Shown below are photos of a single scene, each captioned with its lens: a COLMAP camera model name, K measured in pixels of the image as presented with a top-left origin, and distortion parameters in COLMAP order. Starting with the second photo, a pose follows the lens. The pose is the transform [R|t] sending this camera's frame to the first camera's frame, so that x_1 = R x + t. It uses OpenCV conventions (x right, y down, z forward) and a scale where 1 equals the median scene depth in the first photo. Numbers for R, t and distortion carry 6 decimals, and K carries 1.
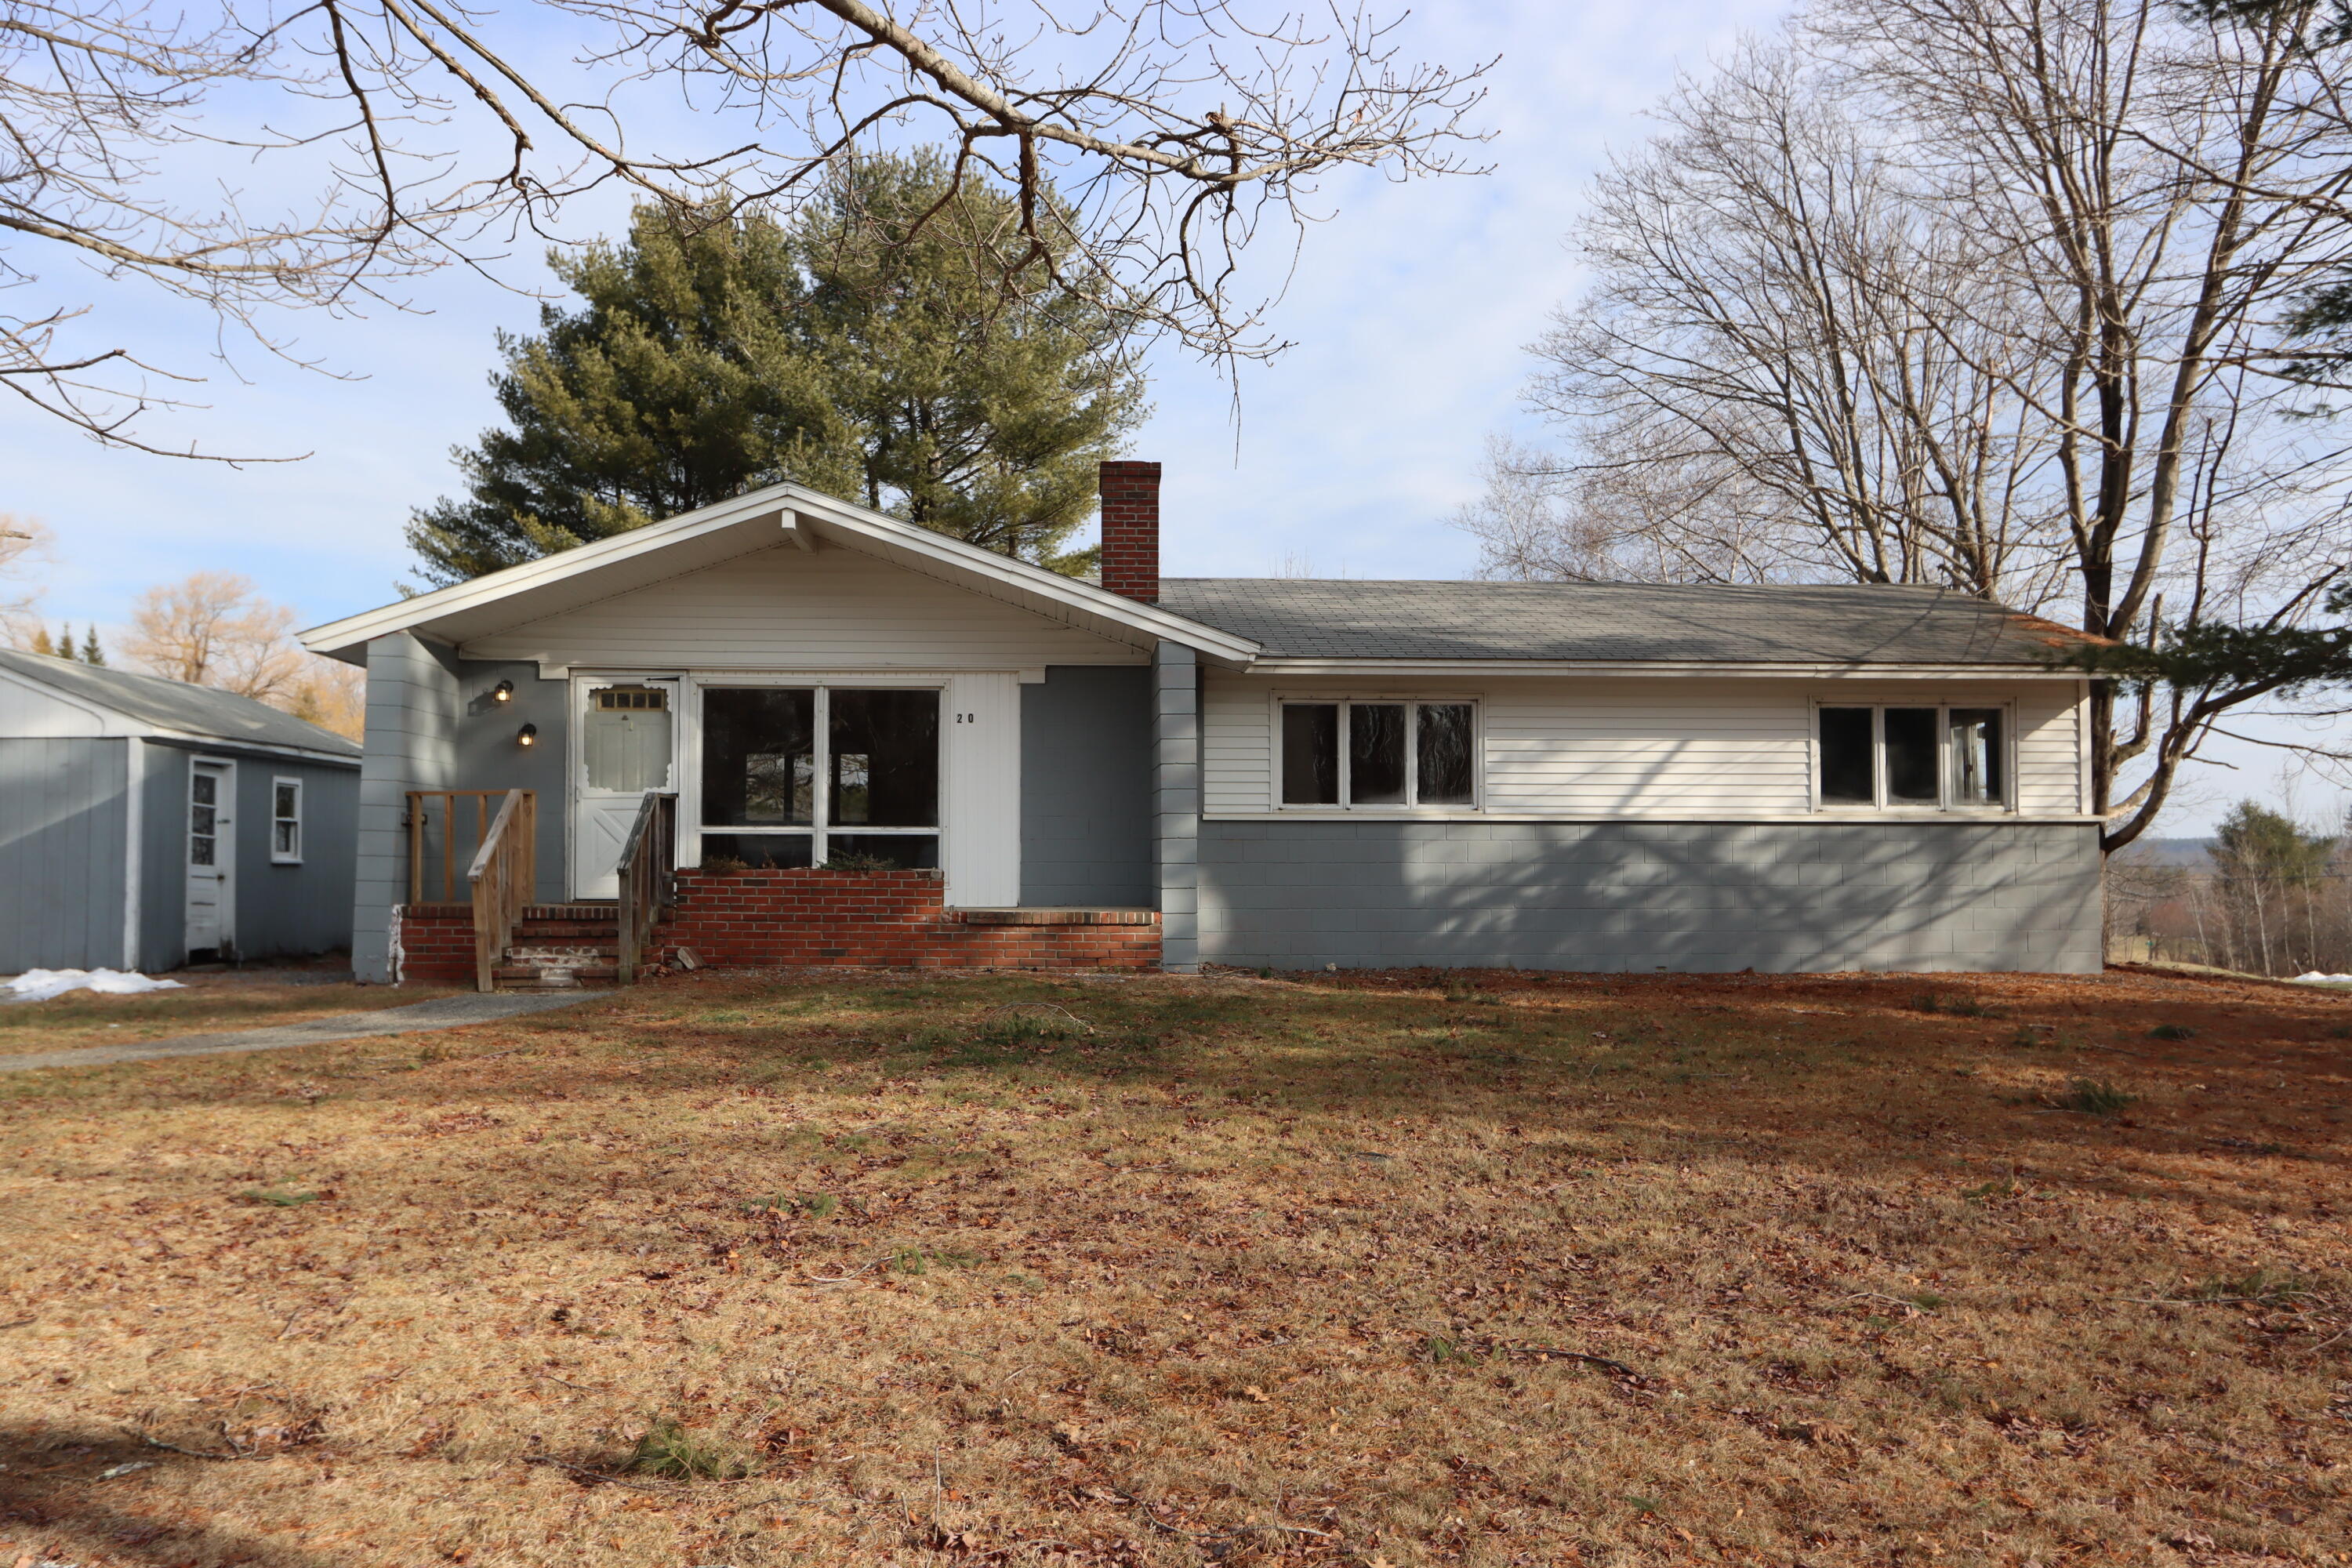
lens RADIAL K [[1721.3, 0, 1204.7], [0, 1721.3, 804.9], [0, 0, 1]] dist [0.000637, 0.000999]
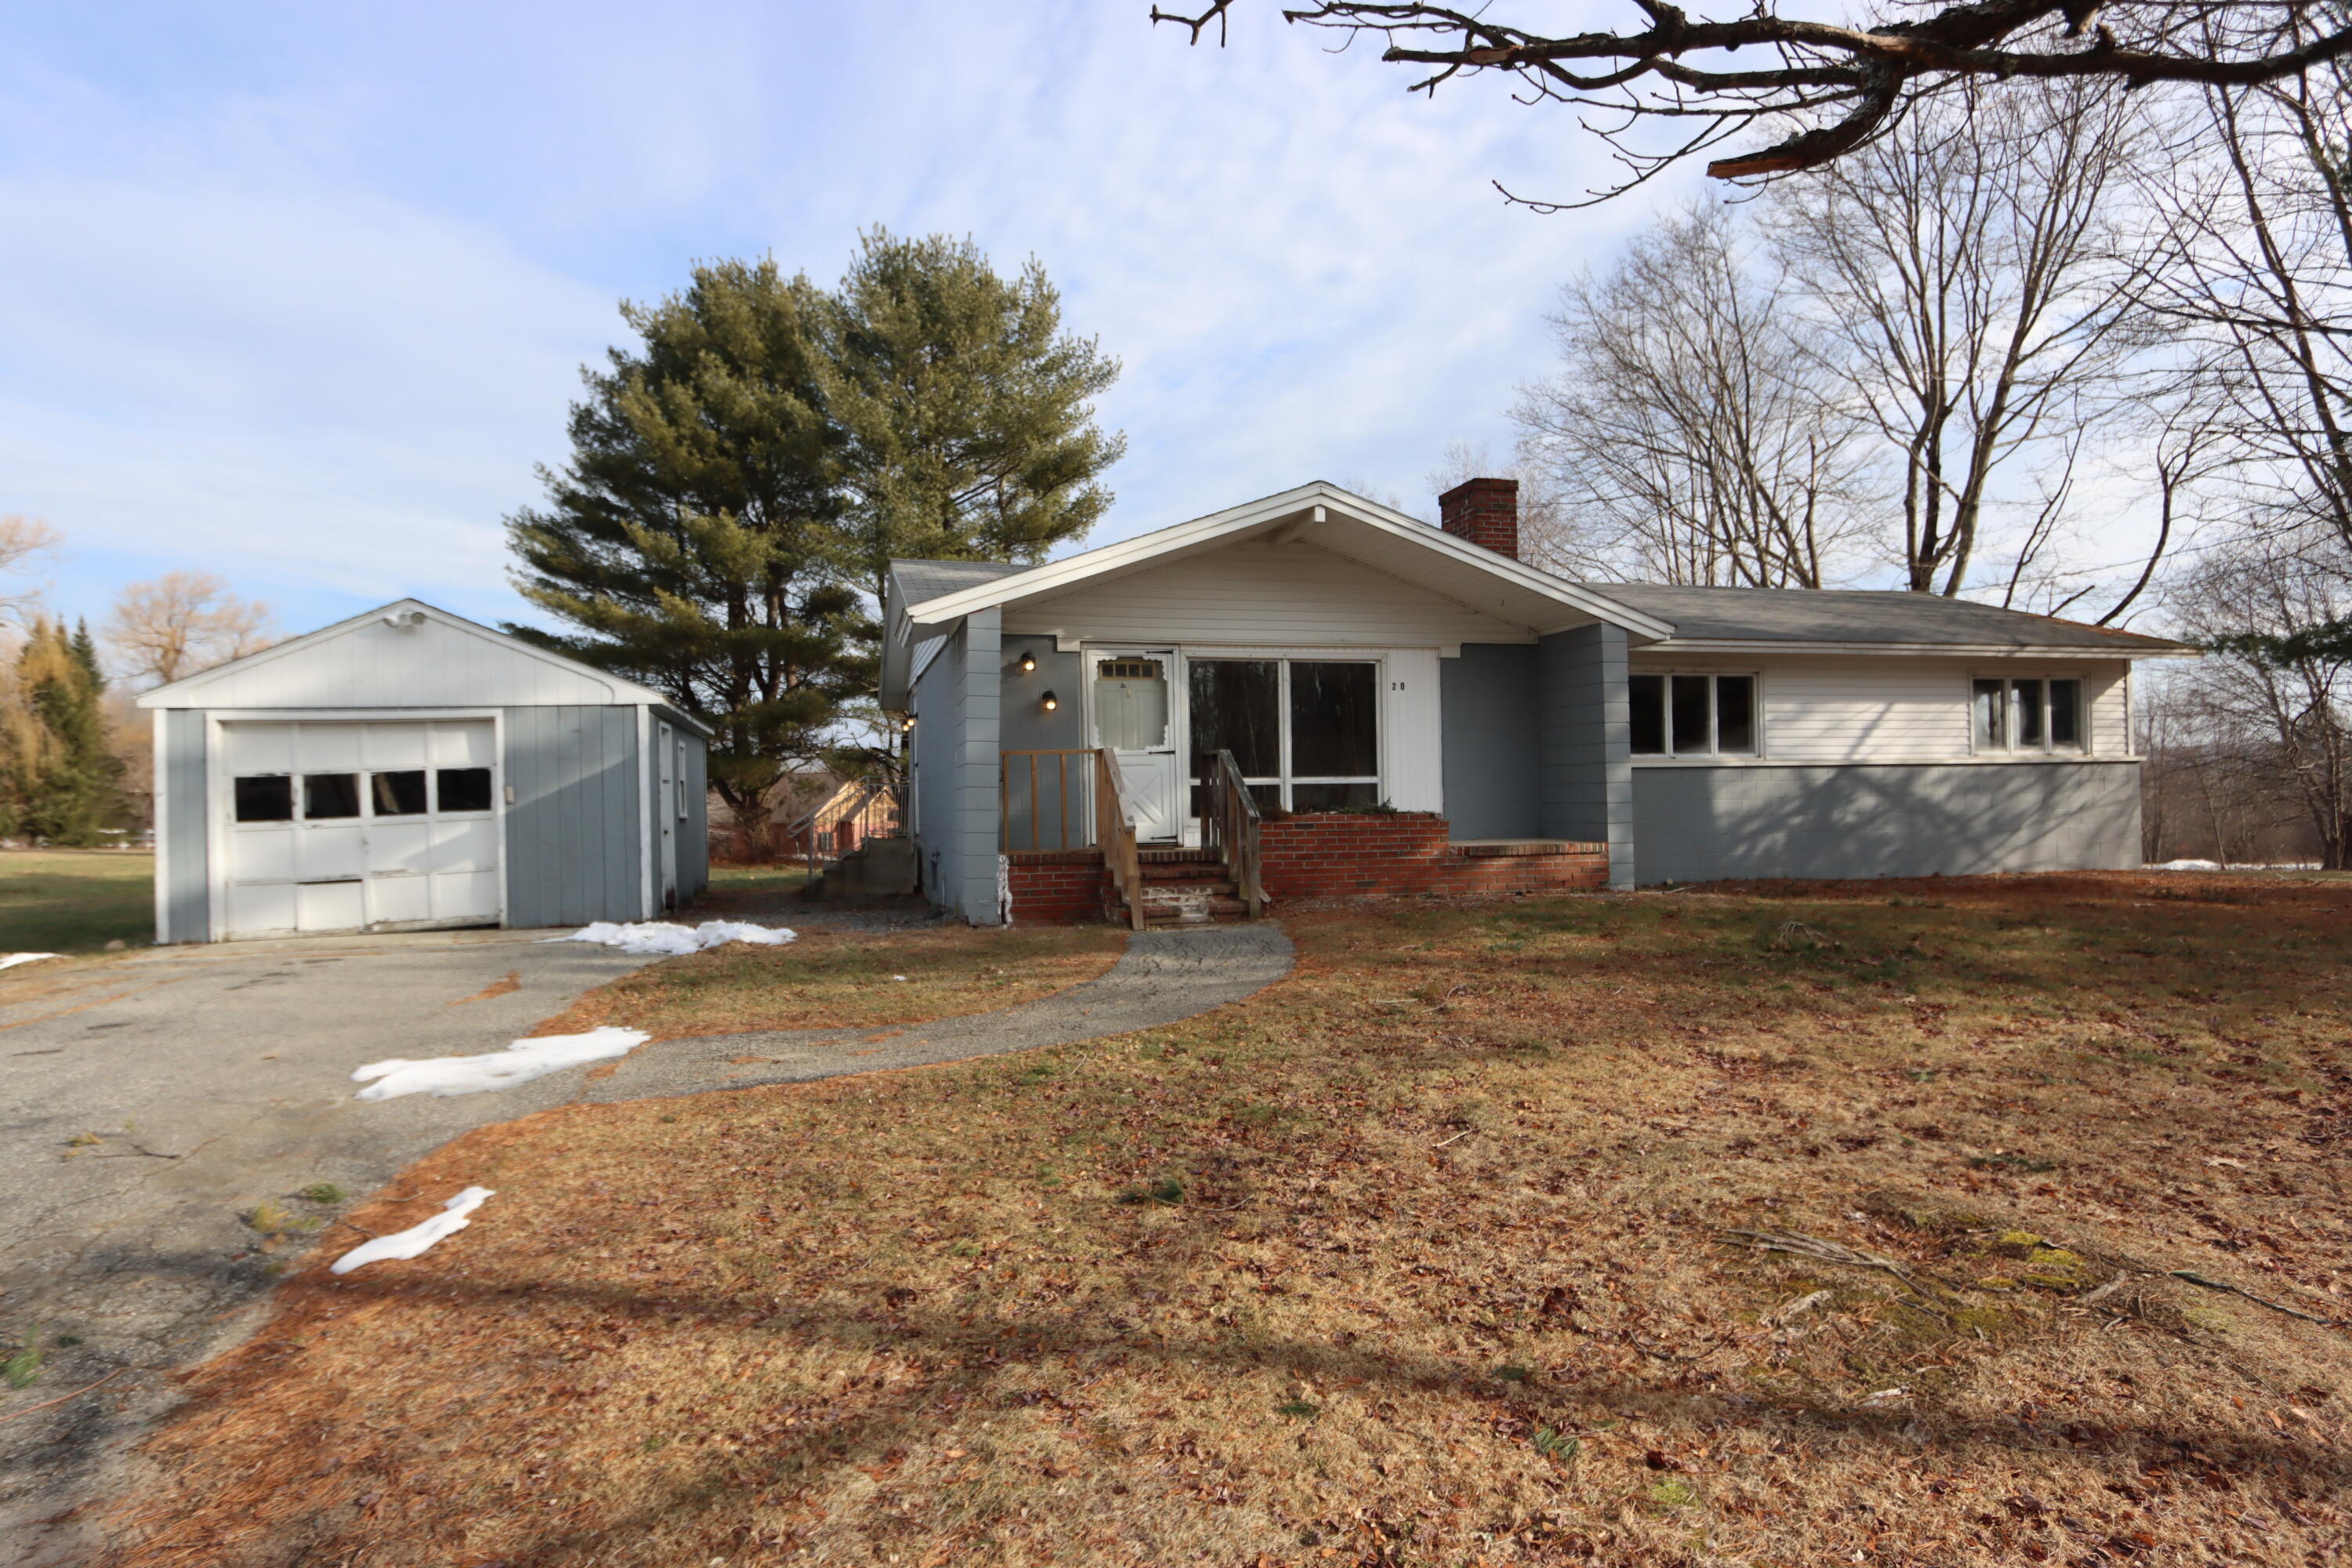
lens RADIAL K [[1248.5, 0, 1176.0], [0, 1248.5, 784.0], [0, 0, 1]] dist [-0.000027, 0.002089]
pose [[0.979055, -0.015861, 0.202979, -0.459934], [0.011998, 0.999723, 0.020248, -0.001447], [-0.203244, -0.017389, 0.978974, 0.170488]]
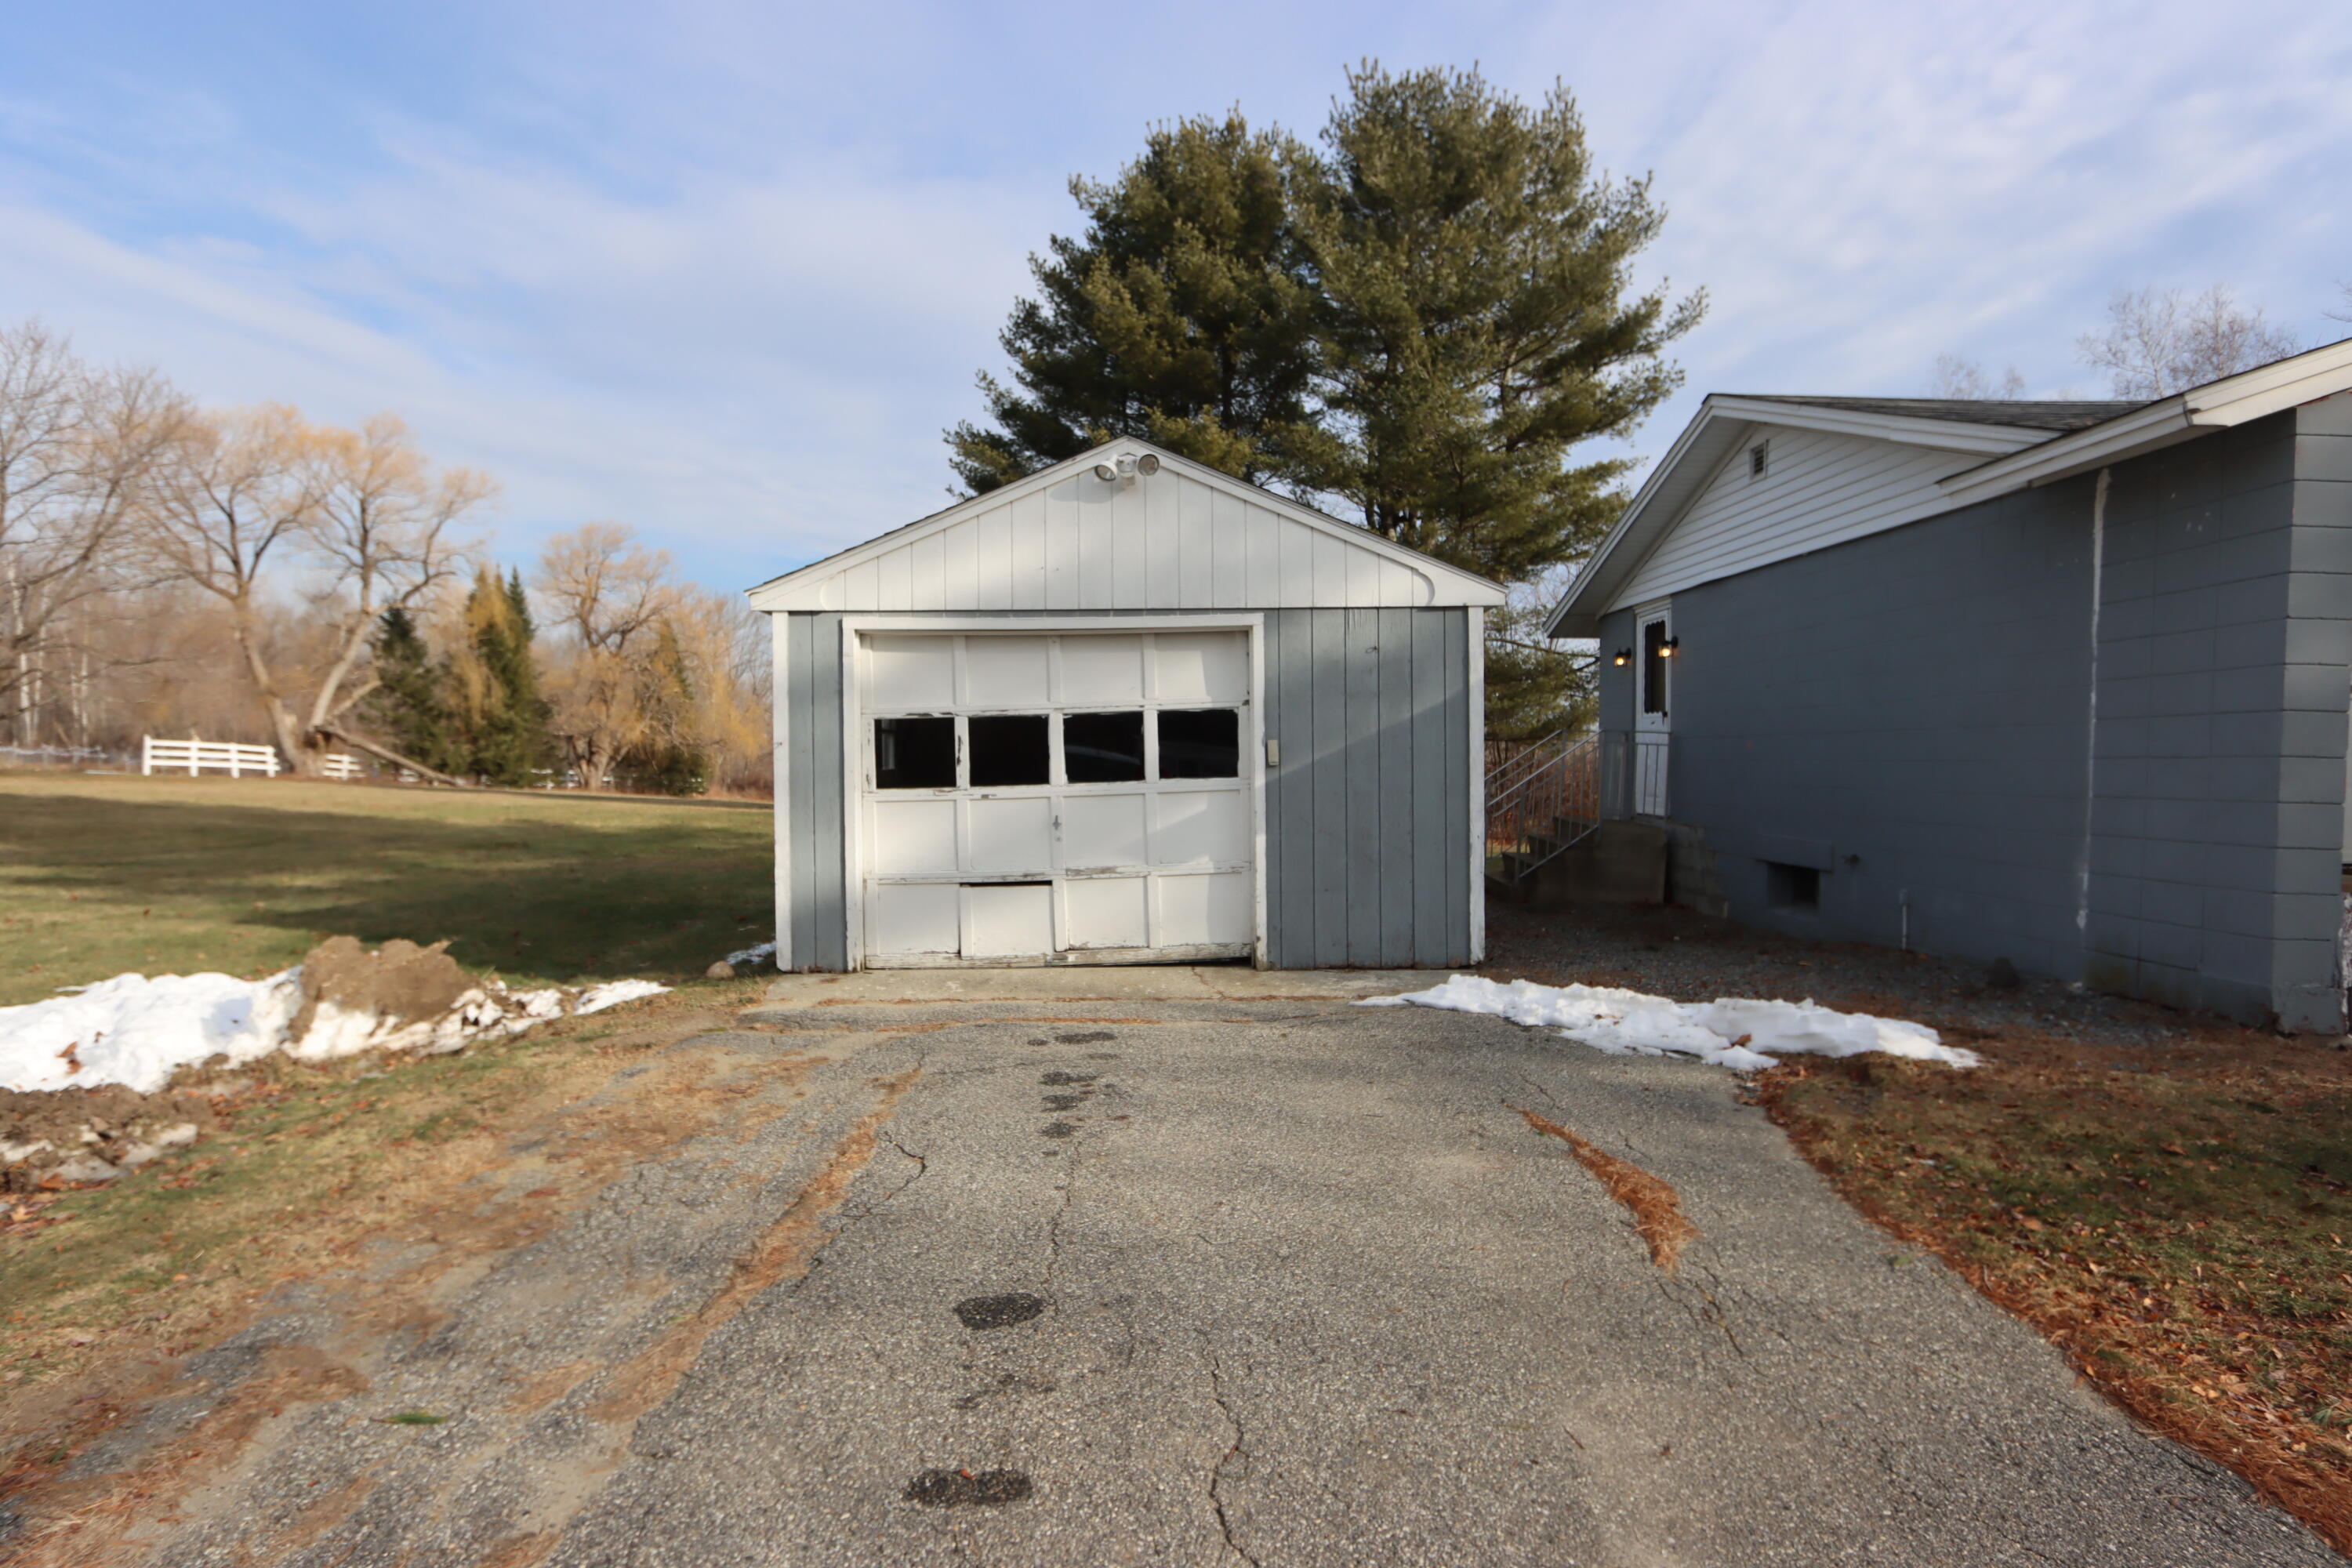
lens RADIAL K [[1248.5, 0, 1176.0], [0, 1248.5, 784.0], [0, 0, 1]] dist [-0.000027, 0.002089]
pose [[0.999920, -0.000888, -0.012583, -0.764584], [0.001588, 0.998446, 0.055708, 0.001565], [0.012514, -0.055723, 0.998368, 0.567976]]
